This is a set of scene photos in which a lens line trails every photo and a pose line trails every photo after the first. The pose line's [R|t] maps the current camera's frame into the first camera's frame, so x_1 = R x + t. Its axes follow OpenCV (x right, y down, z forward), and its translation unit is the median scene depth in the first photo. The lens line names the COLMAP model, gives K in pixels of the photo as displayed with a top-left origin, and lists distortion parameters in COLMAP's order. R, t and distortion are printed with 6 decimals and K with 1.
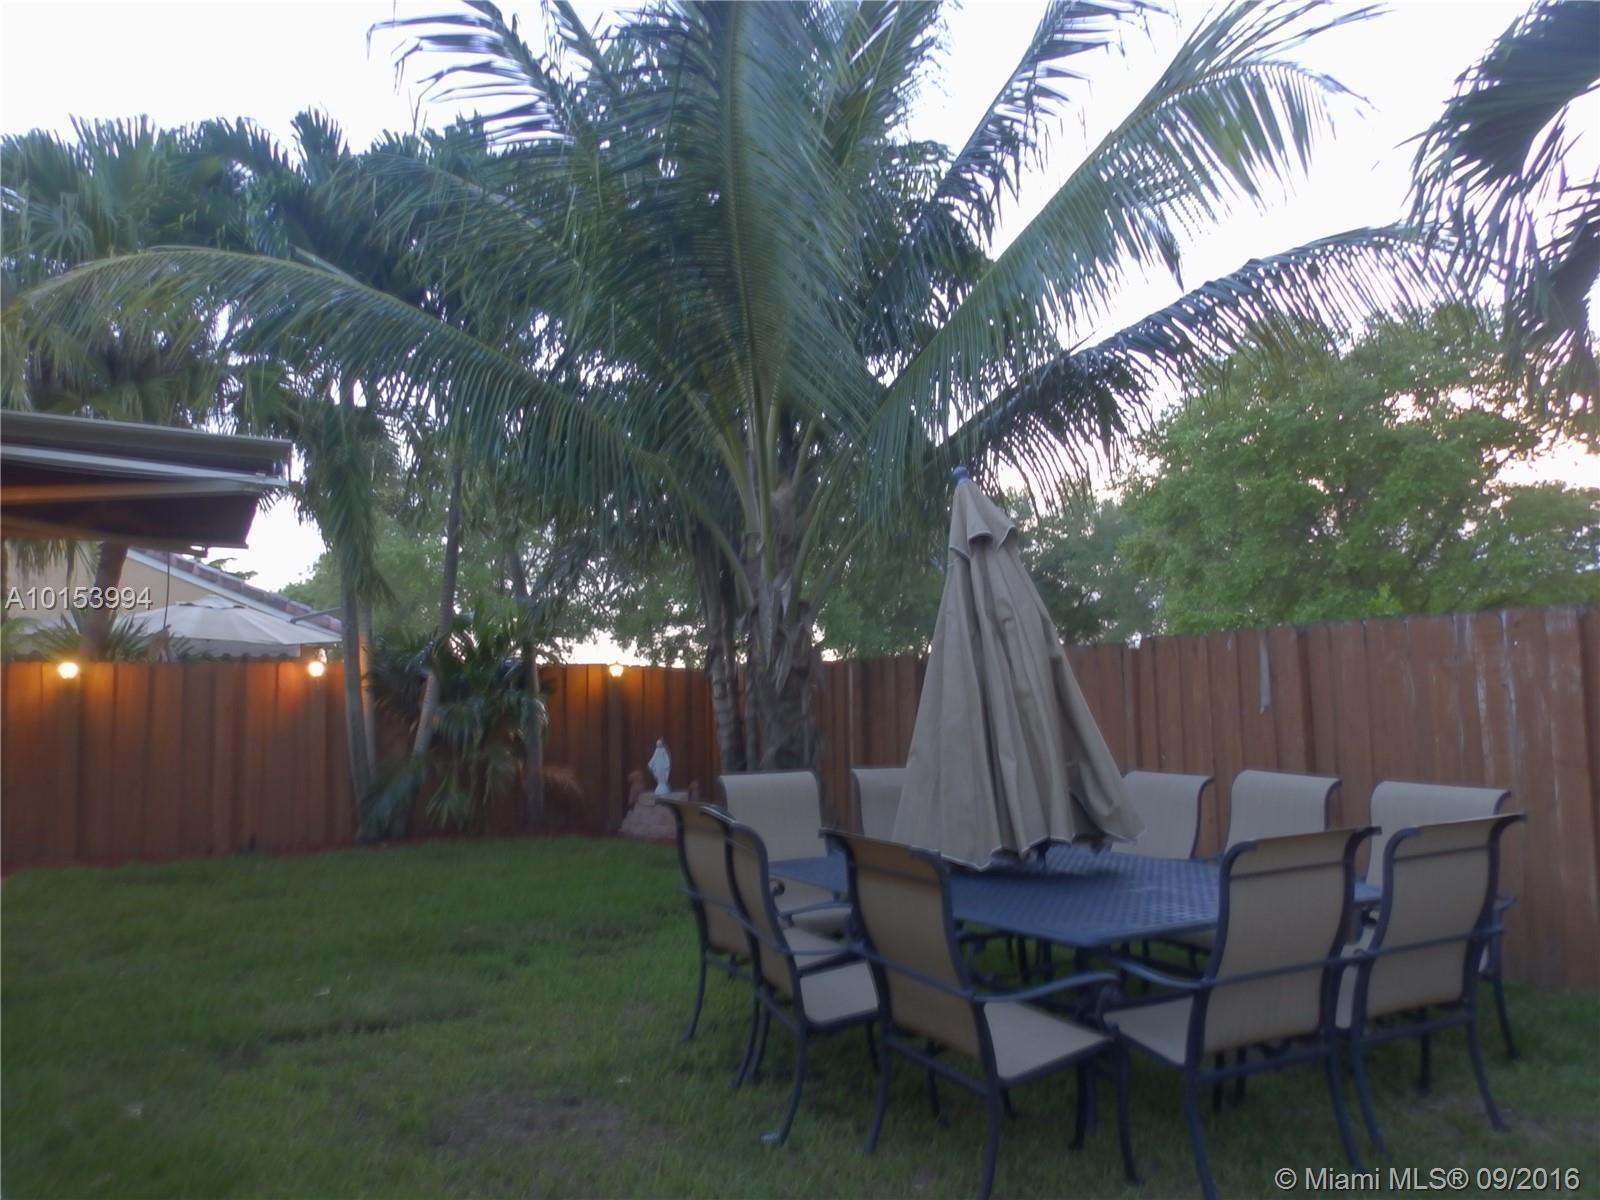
lens RADIAL K [[1151.6, 0, 800.7], [0, 1151.6, 594.5], [0, 0, 1]] dist [0.018779, -0.012978]
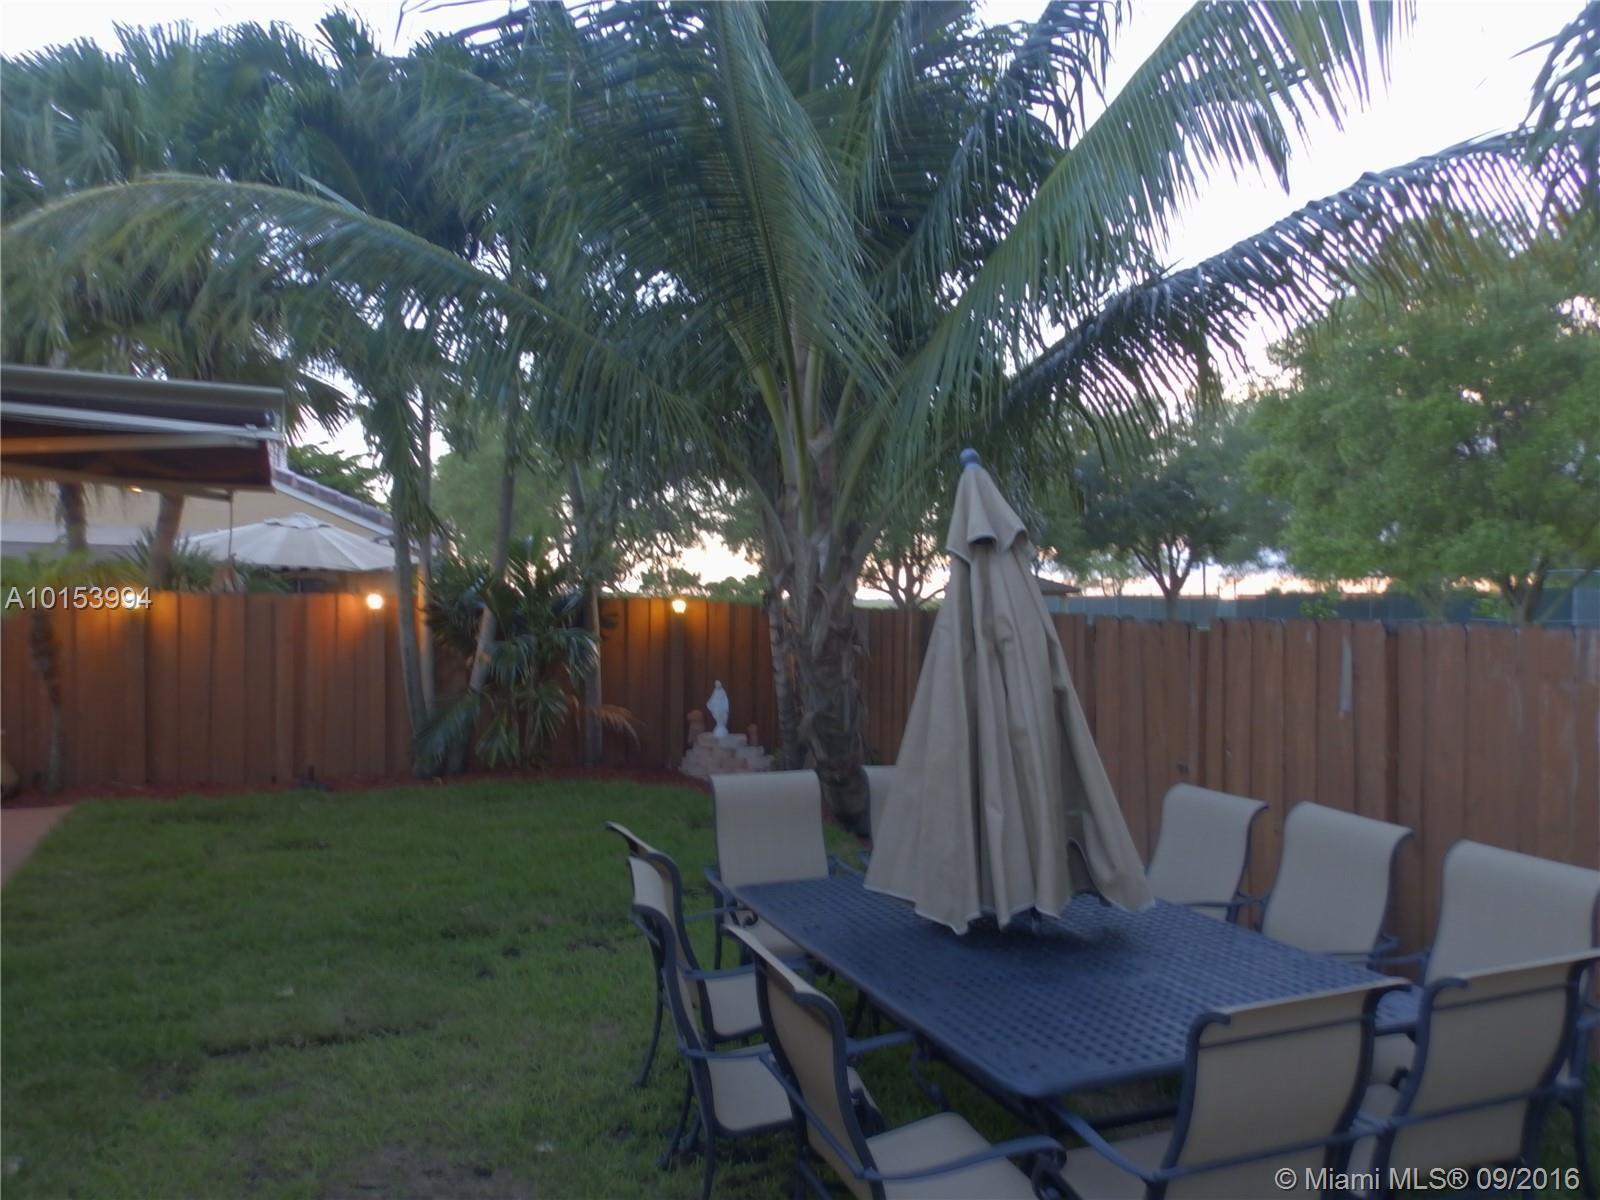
lens RADIAL K [[1151.6, 0, 799.0], [0, 1151.6, 611.6], [0, 0, 1]] dist [0.018779, -0.012978]
pose [[0.994067, 0.024691, -0.105931, 0.058784], [-0.013647, 0.994511, 0.103735, -0.042416], [0.107911, -0.101674, 0.988948, 0.074669]]
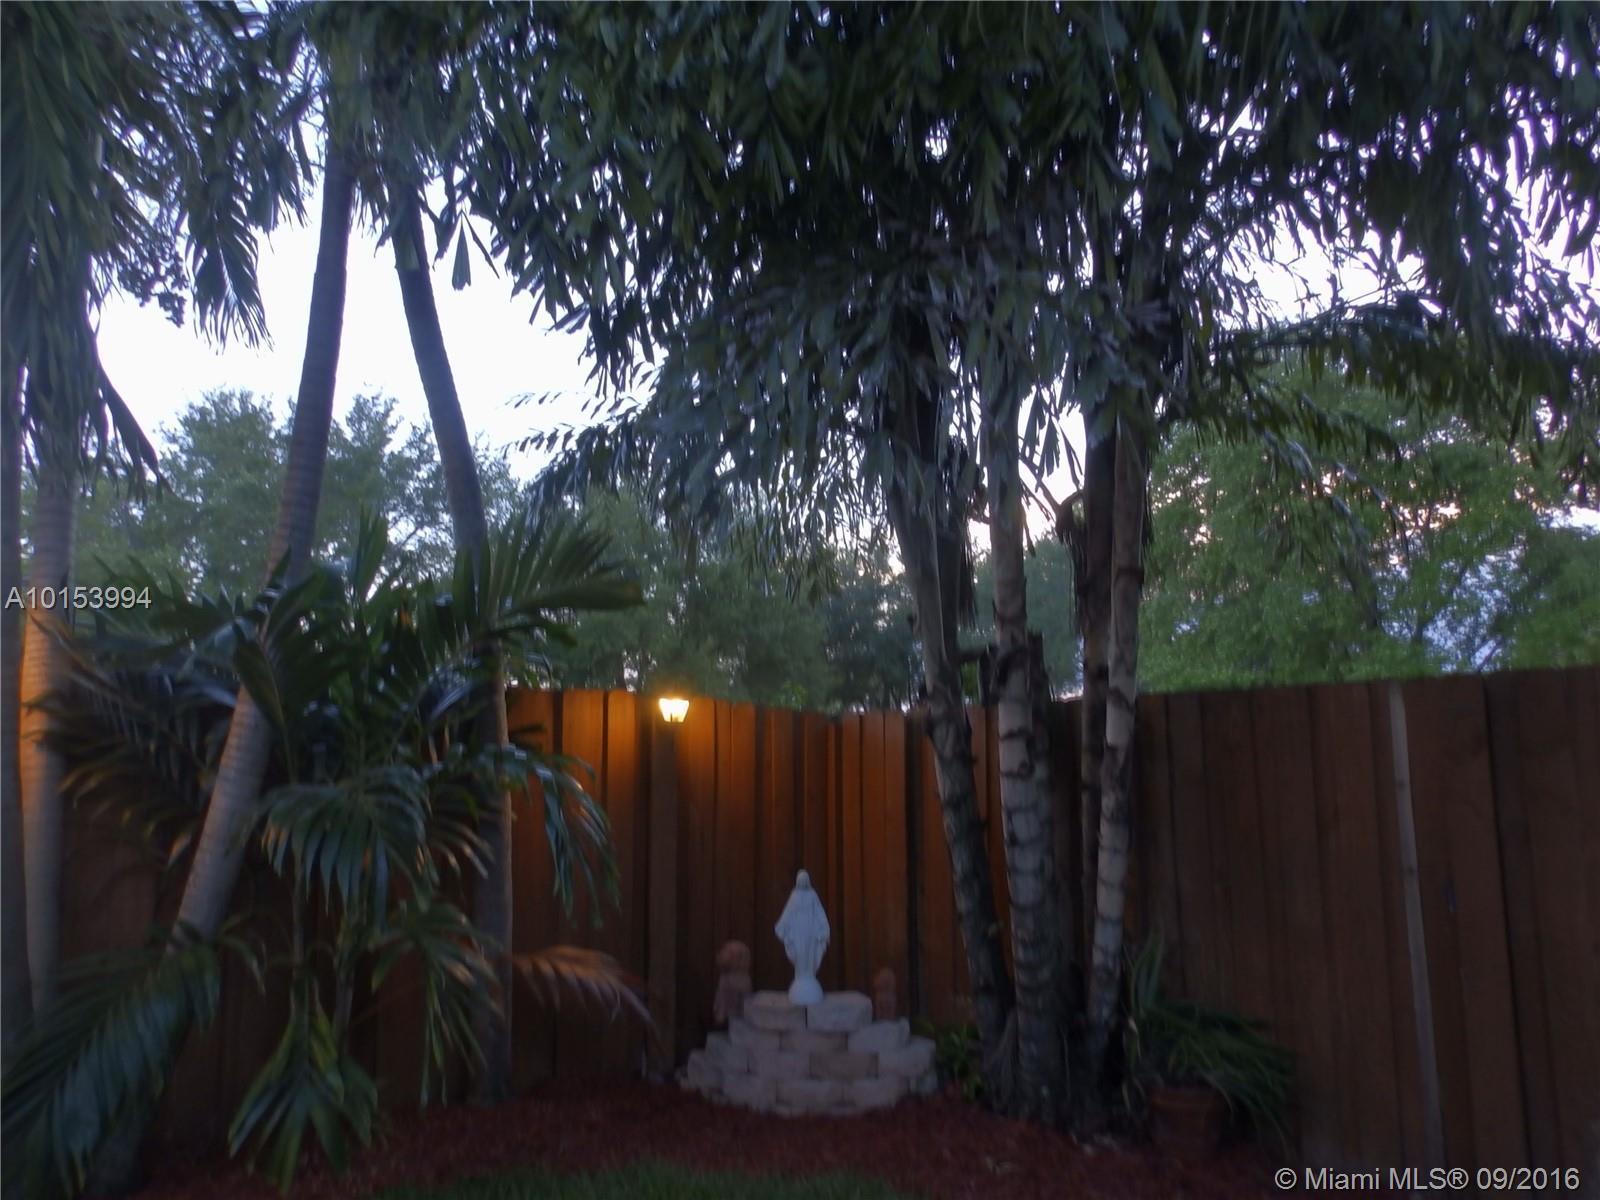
lens RADIAL K [[1151.6, 0, 809.2], [0, 1151.6, 606.8], [0, 0, 1]] dist [0.018779, -0.012978]
pose [[0.973491, 0.040275, 0.225151, -0.287092], [-0.029239, 0.998212, -0.052139, 0.066453], [-0.226849, 0.044173, 0.972928, 0.754911]]
